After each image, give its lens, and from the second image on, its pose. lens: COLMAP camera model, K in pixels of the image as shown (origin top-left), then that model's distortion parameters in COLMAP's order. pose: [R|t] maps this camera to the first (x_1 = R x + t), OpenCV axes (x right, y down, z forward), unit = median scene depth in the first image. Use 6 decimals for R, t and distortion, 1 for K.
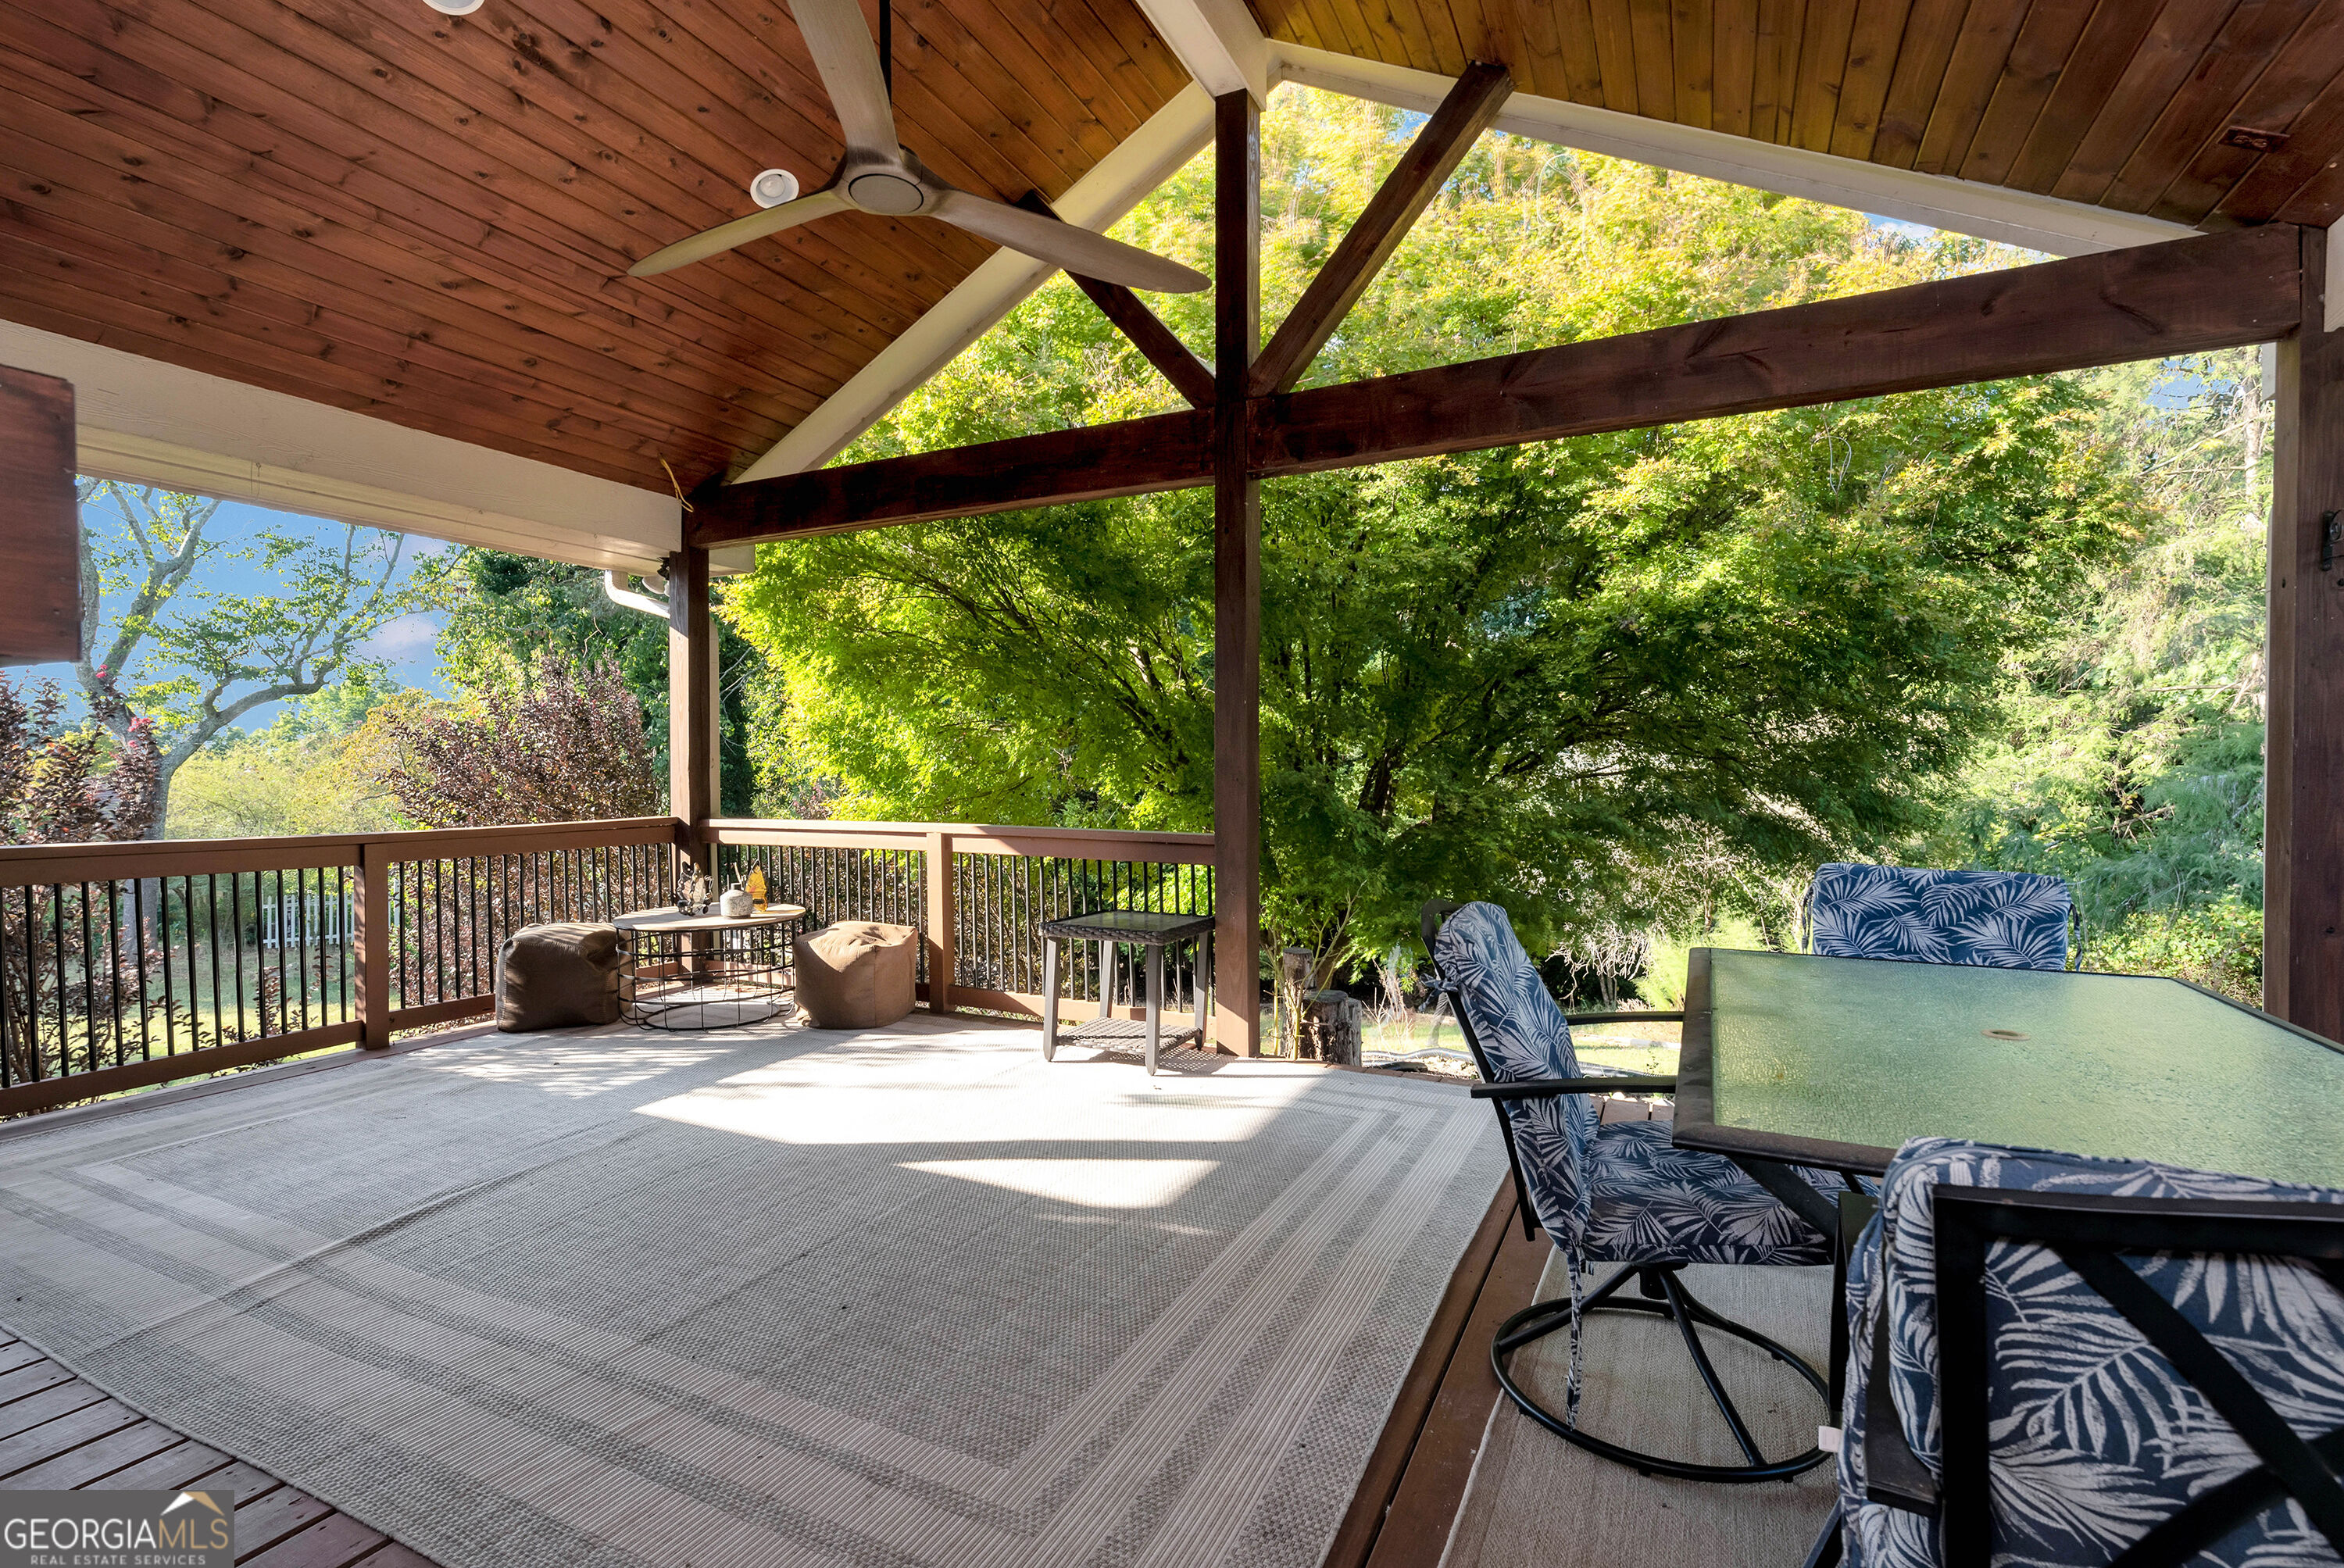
lens RADIAL K [[1063.7, 0, 1172.4], [0, 1063.7, 792.1], [0, 0, 1]] dist [-0.002853, -0.000414]
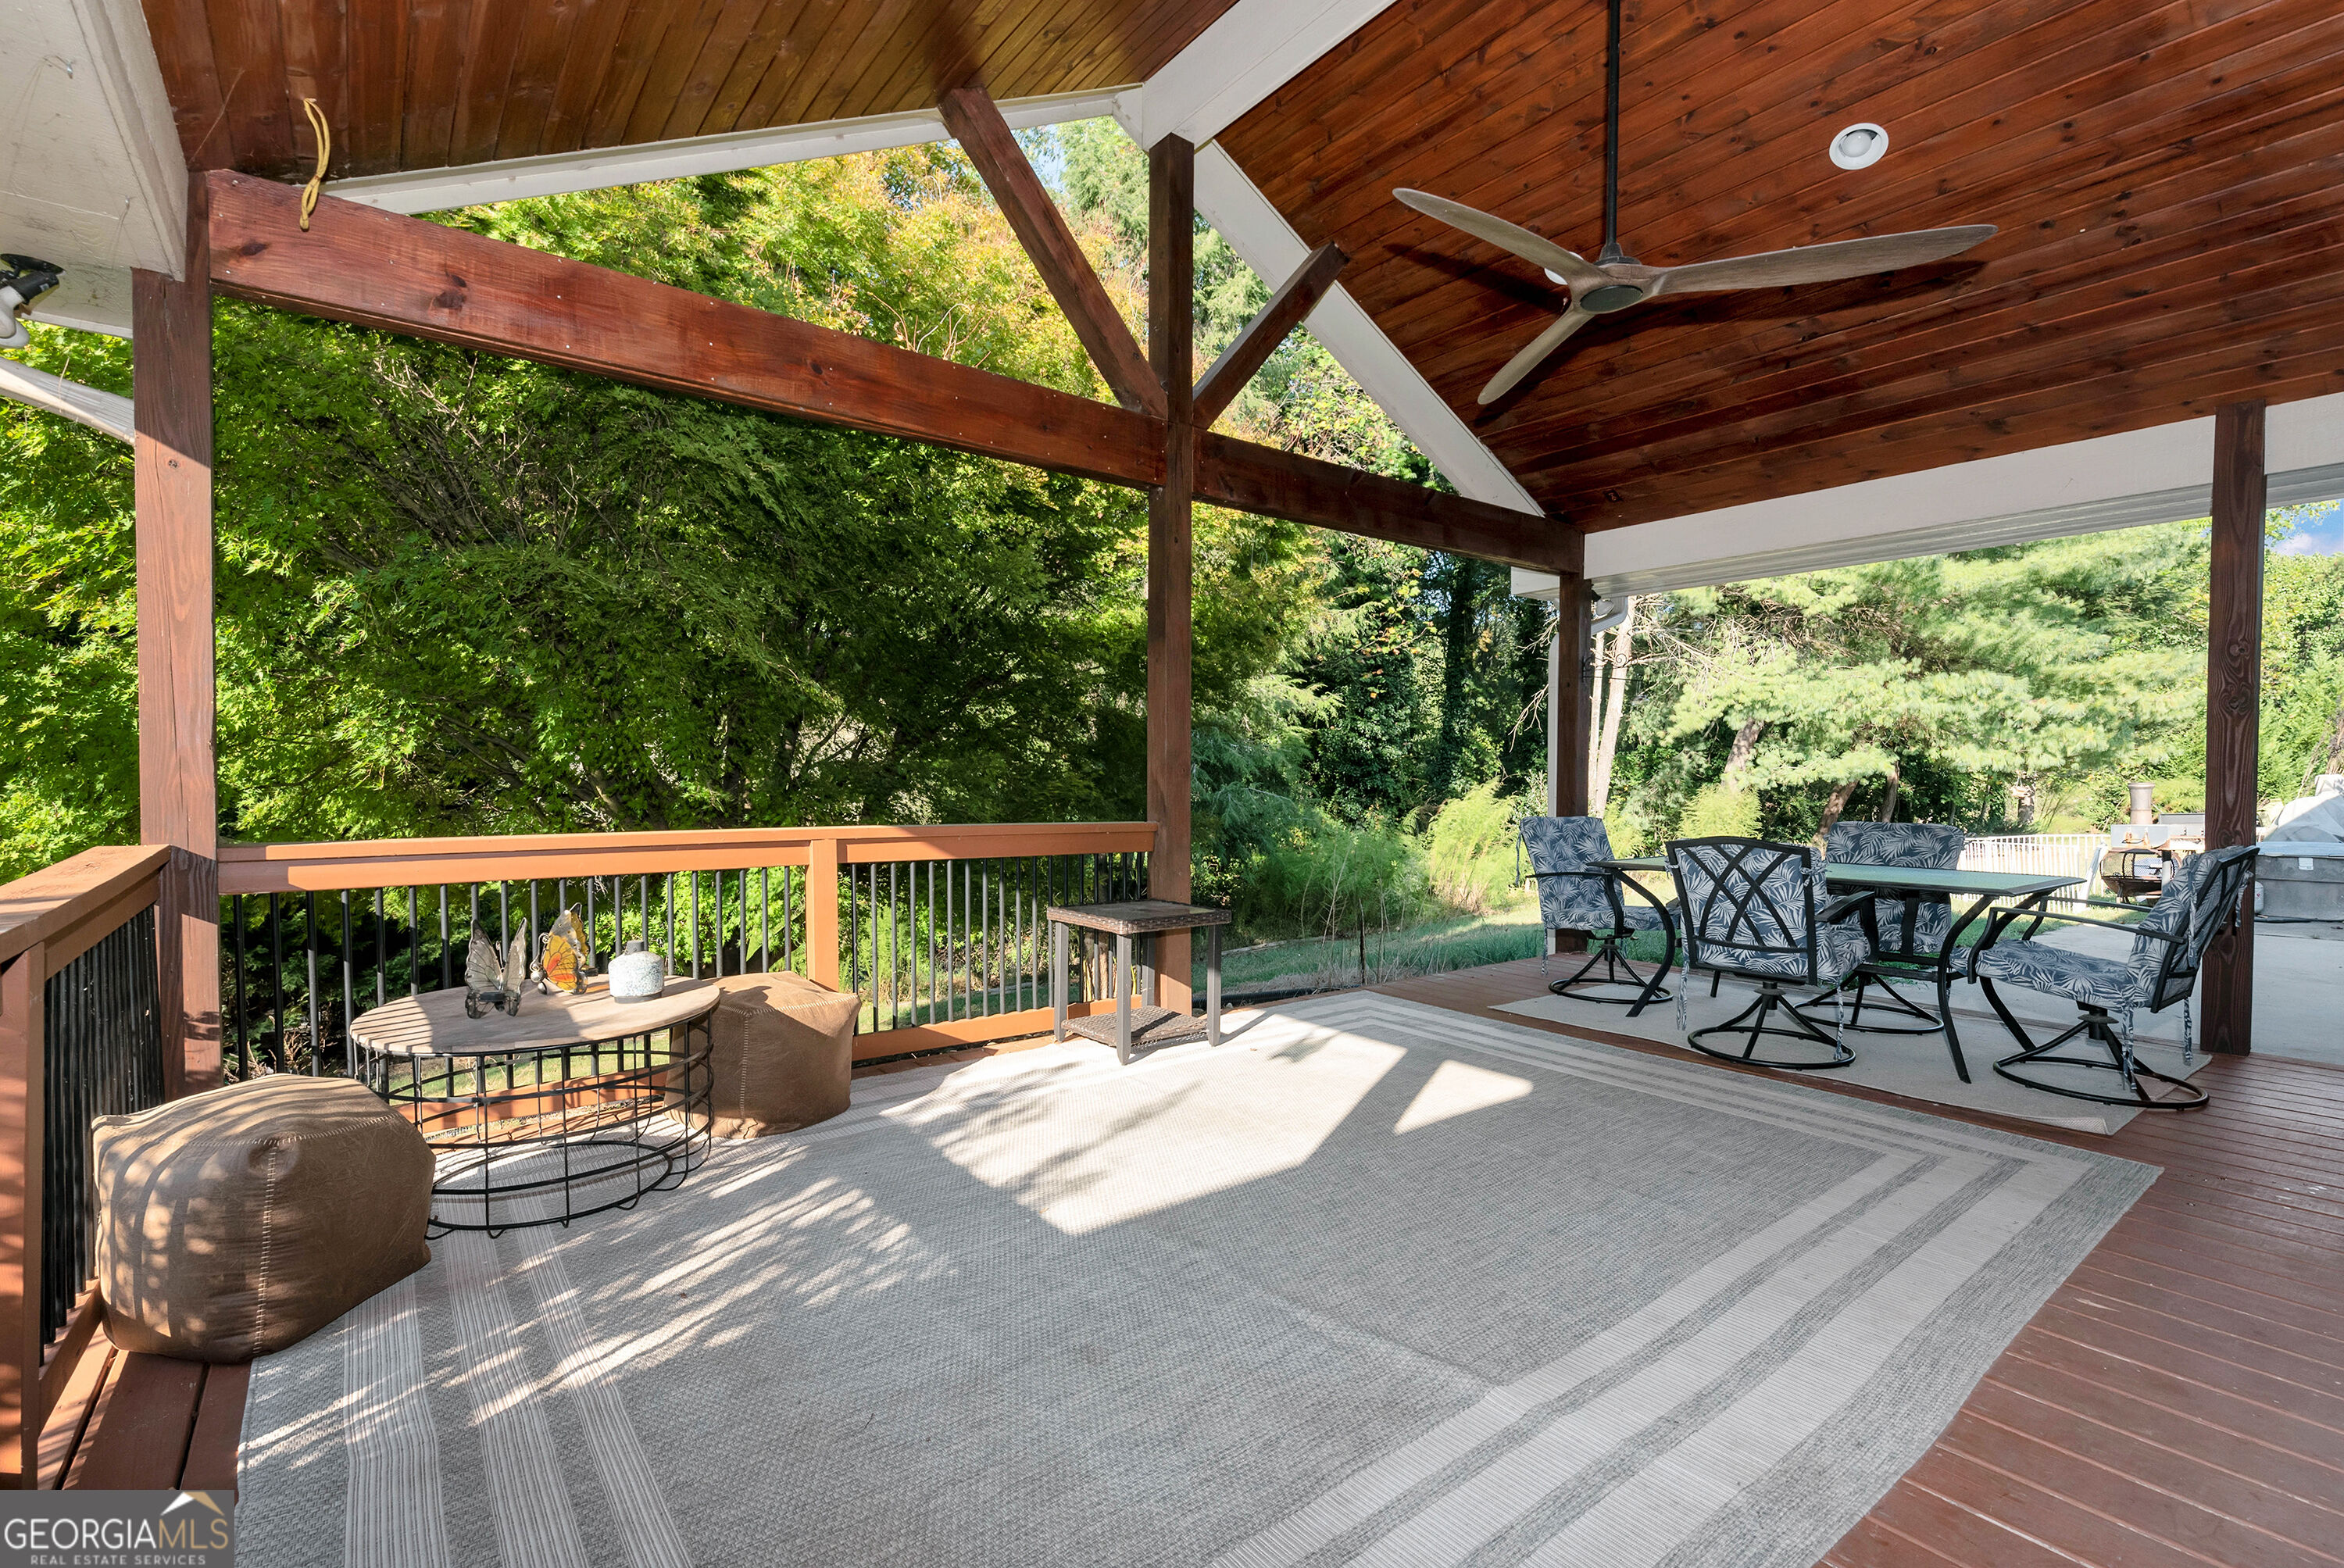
lens RADIAL K [[1063.7, 0, 1173.9], [0, 1063.7, 785.3], [0, 0, 1]] dist [-0.002853, -0.000414]
pose [[0.437019, -0.008166, 0.899415, -0.955888], [0.011164, 0.999931, 0.003654, 0.000420], [-0.899383, 0.008444, 0.437080, 0.544721]]
